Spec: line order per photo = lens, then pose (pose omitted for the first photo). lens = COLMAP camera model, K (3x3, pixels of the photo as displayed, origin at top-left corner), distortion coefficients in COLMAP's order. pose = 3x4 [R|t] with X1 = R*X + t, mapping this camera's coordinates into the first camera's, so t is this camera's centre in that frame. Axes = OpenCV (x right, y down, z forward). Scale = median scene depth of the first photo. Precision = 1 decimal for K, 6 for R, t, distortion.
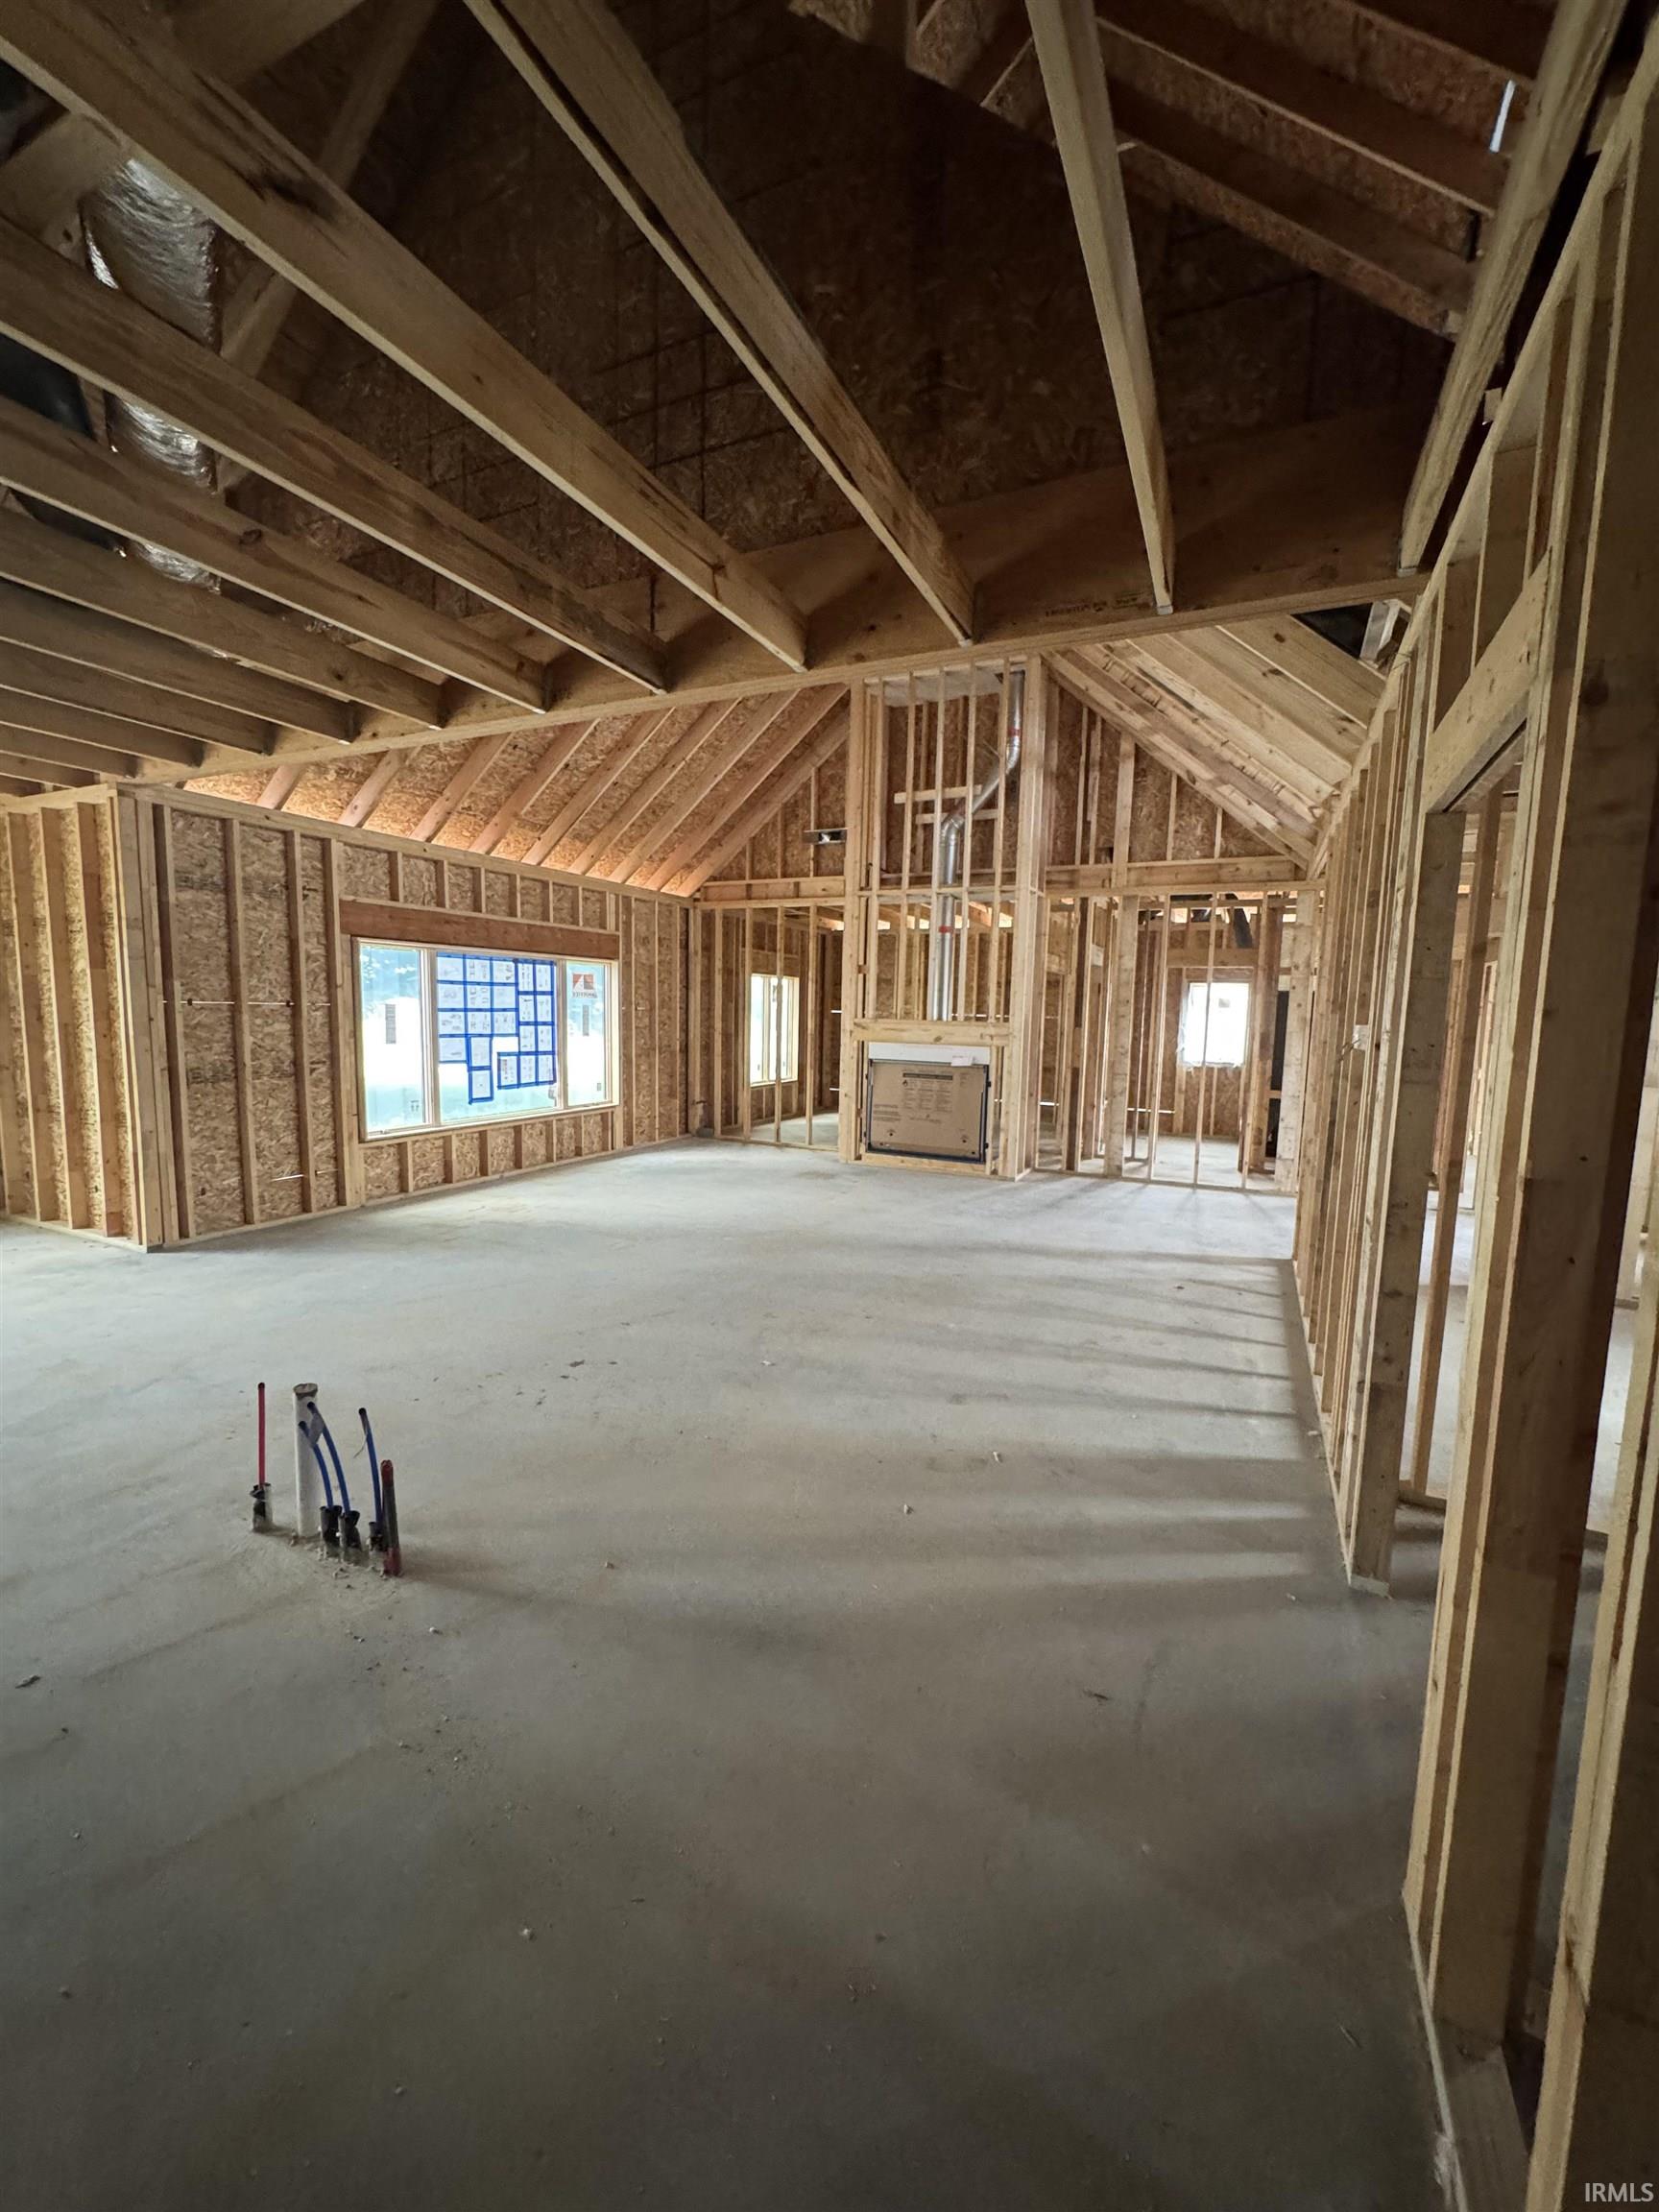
lens RADIAL K [[884.7, 0, 829.5], [0, 884.7, 1106.0], [0, 0, 1]] dist [-0.002297, 0.000198]
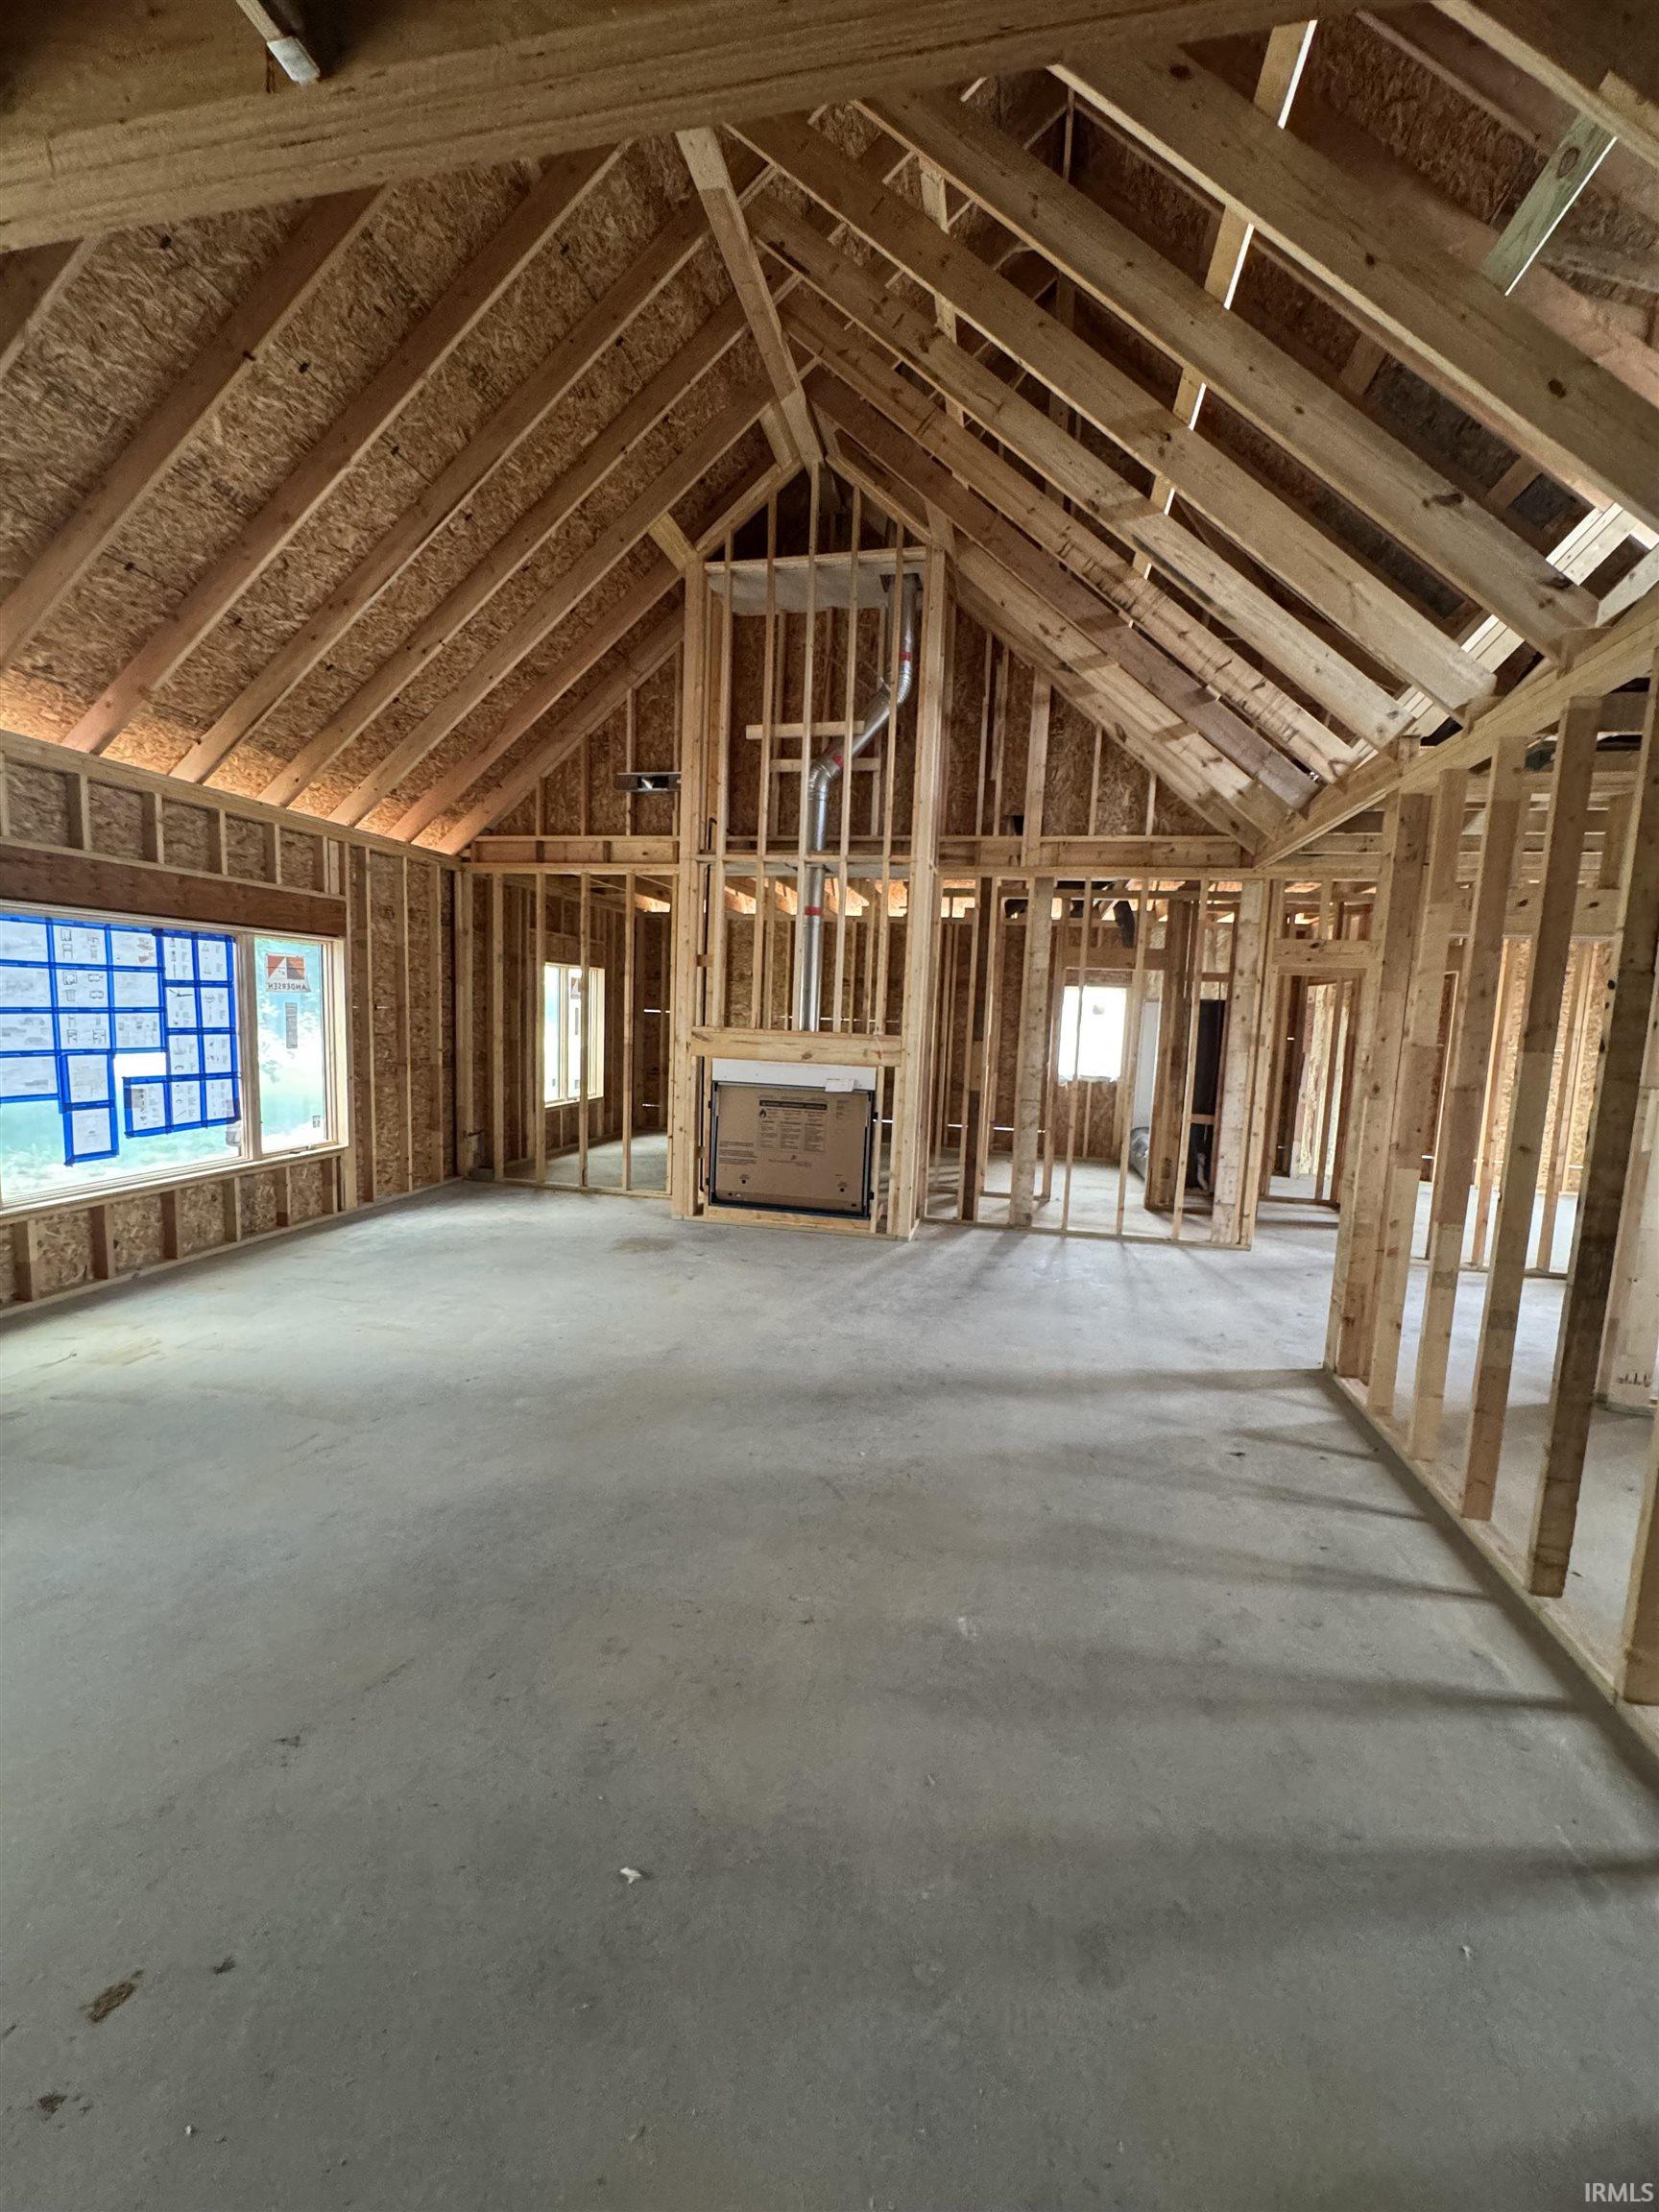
lens RADIAL K [[884.7, 0, 829.5], [0, 884.7, 1106.0], [0, 0, 1]] dist [-0.002297, 0.000198]
pose [[0.972975, -0.010030, 0.230691, -0.036767], [0.008227, 0.999928, 0.008776, -0.043397], [-0.230762, -0.006641, 0.972987, 0.286111]]
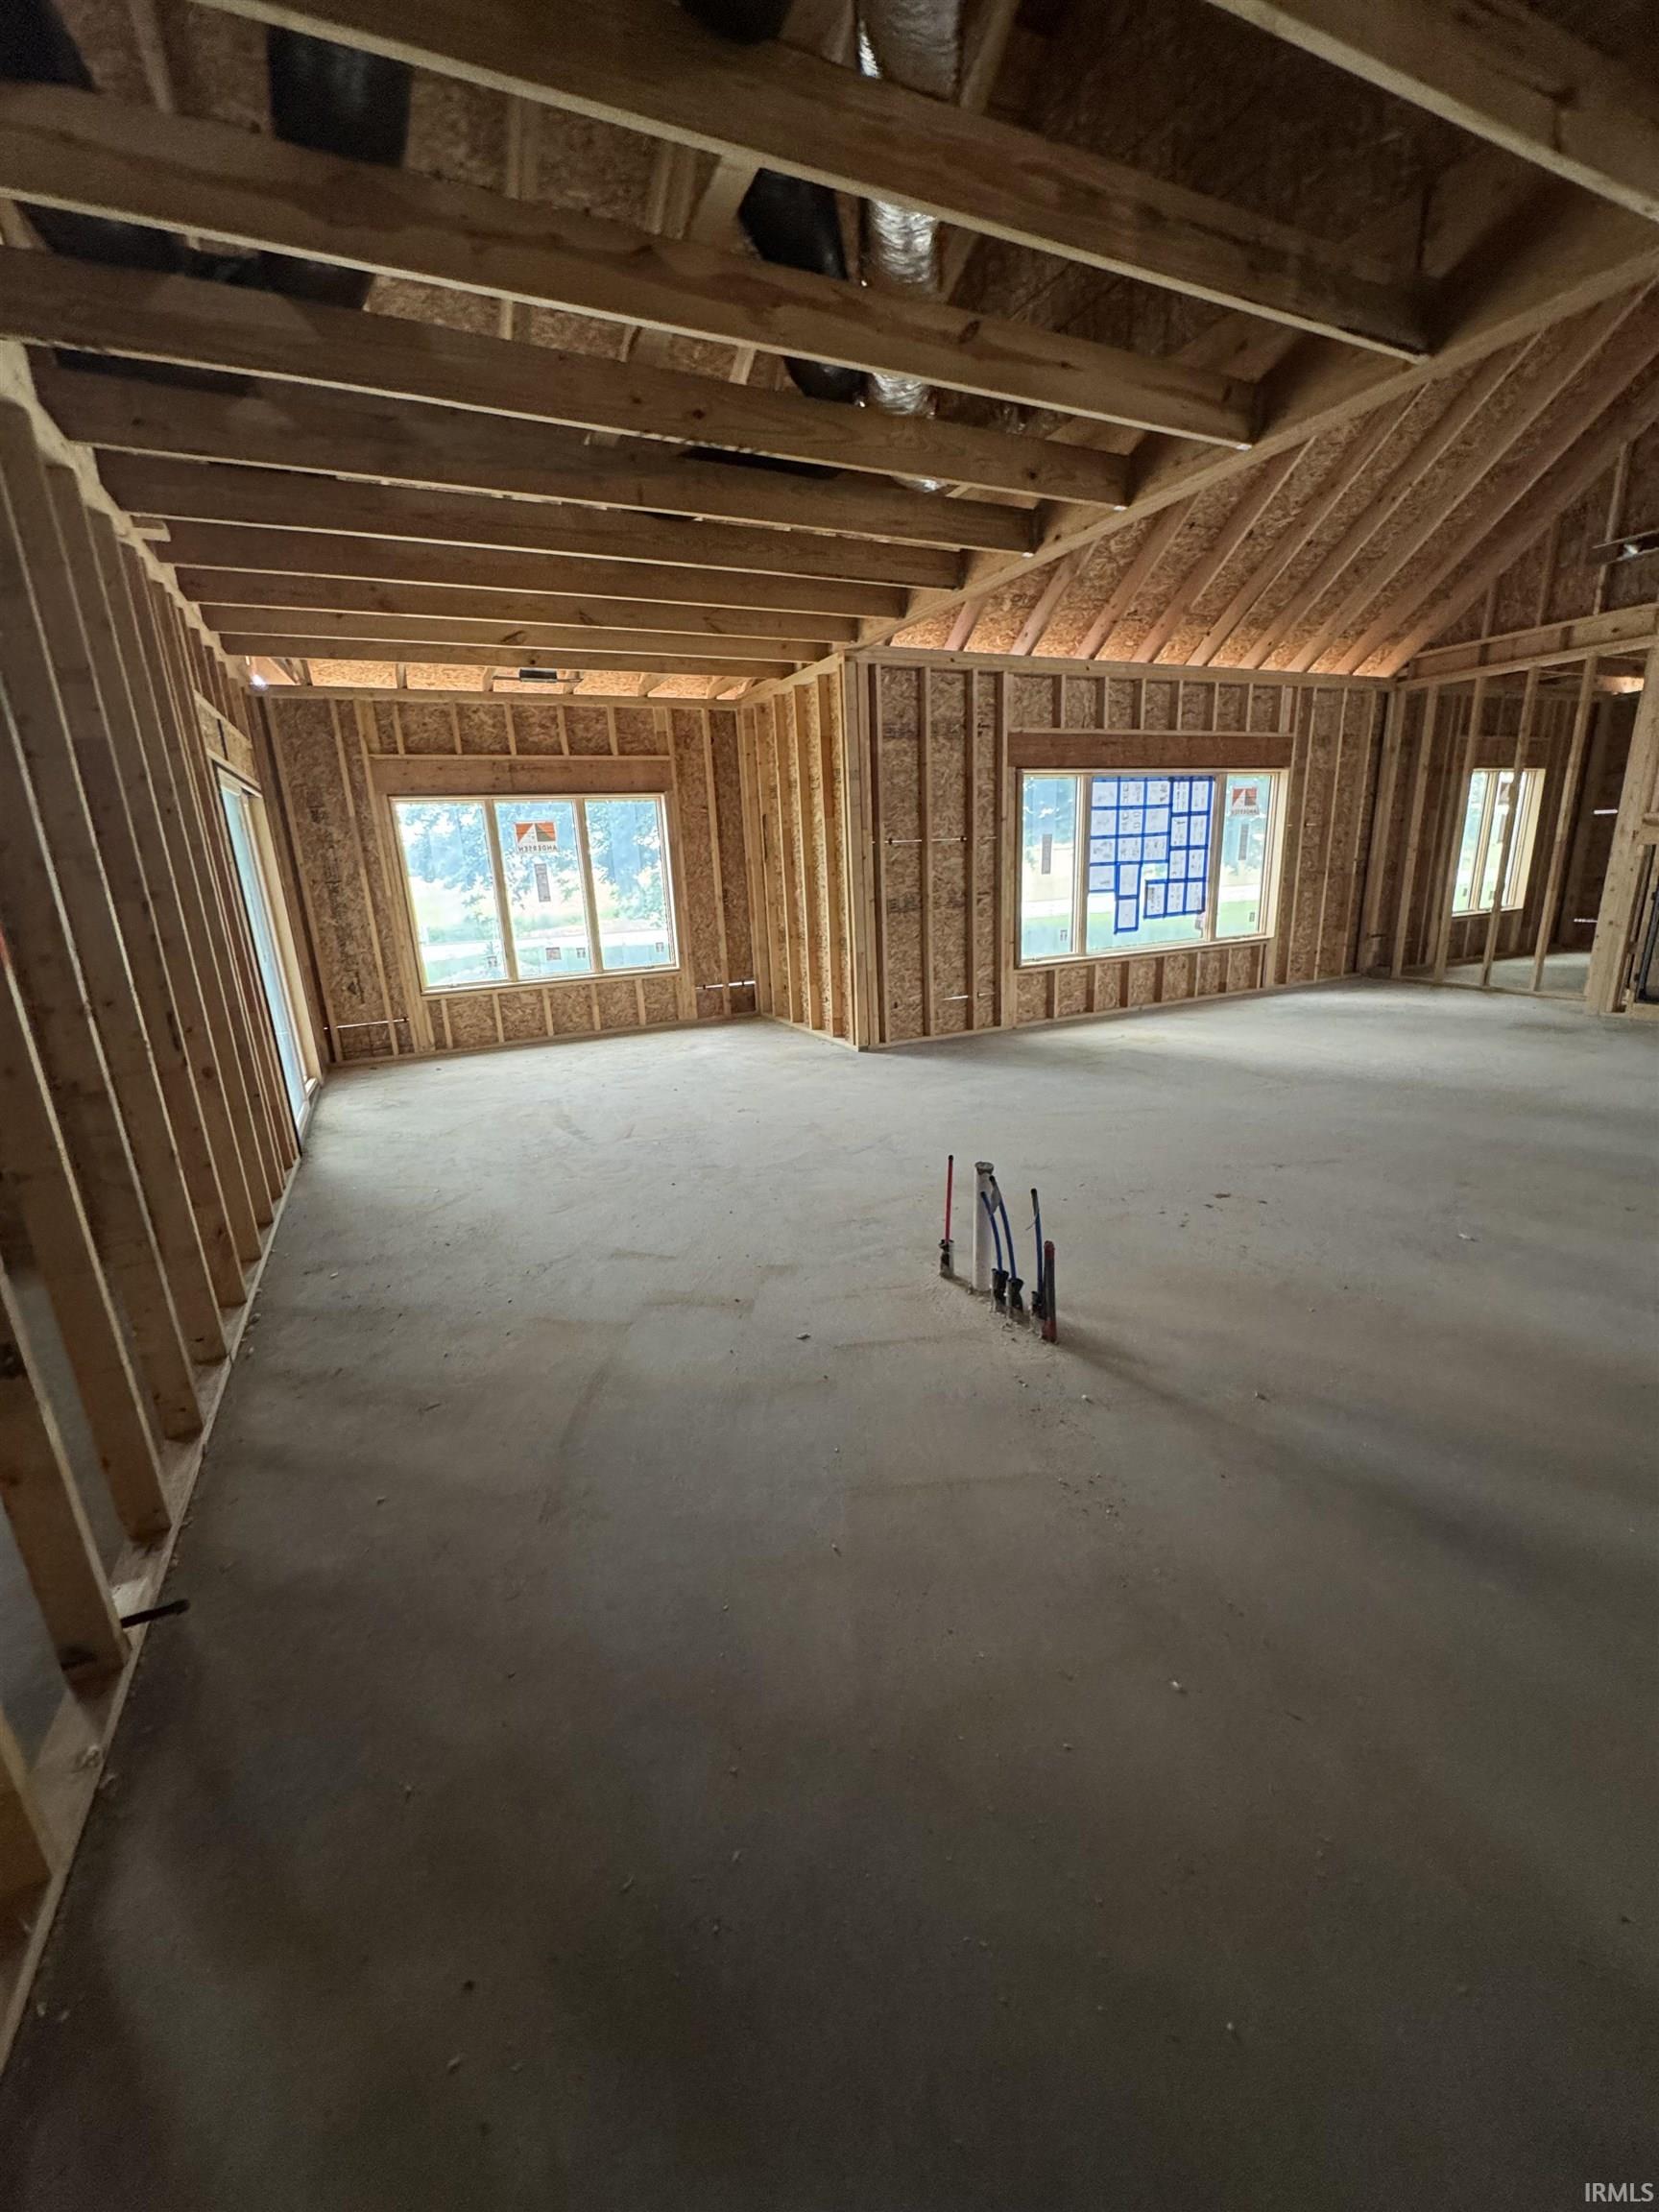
lens RADIAL K [[882.3, 0, 826.7], [0, 882.3, 1107.0], [0, 0, 1]] dist [-0.000221, -0.000446]
pose [[0.777010, 0.117875, -0.618353, -0.019639], [-0.007621, 0.984001, 0.178001, 0.014941], [0.629442, -0.133596, 0.765477, 0.005648]]
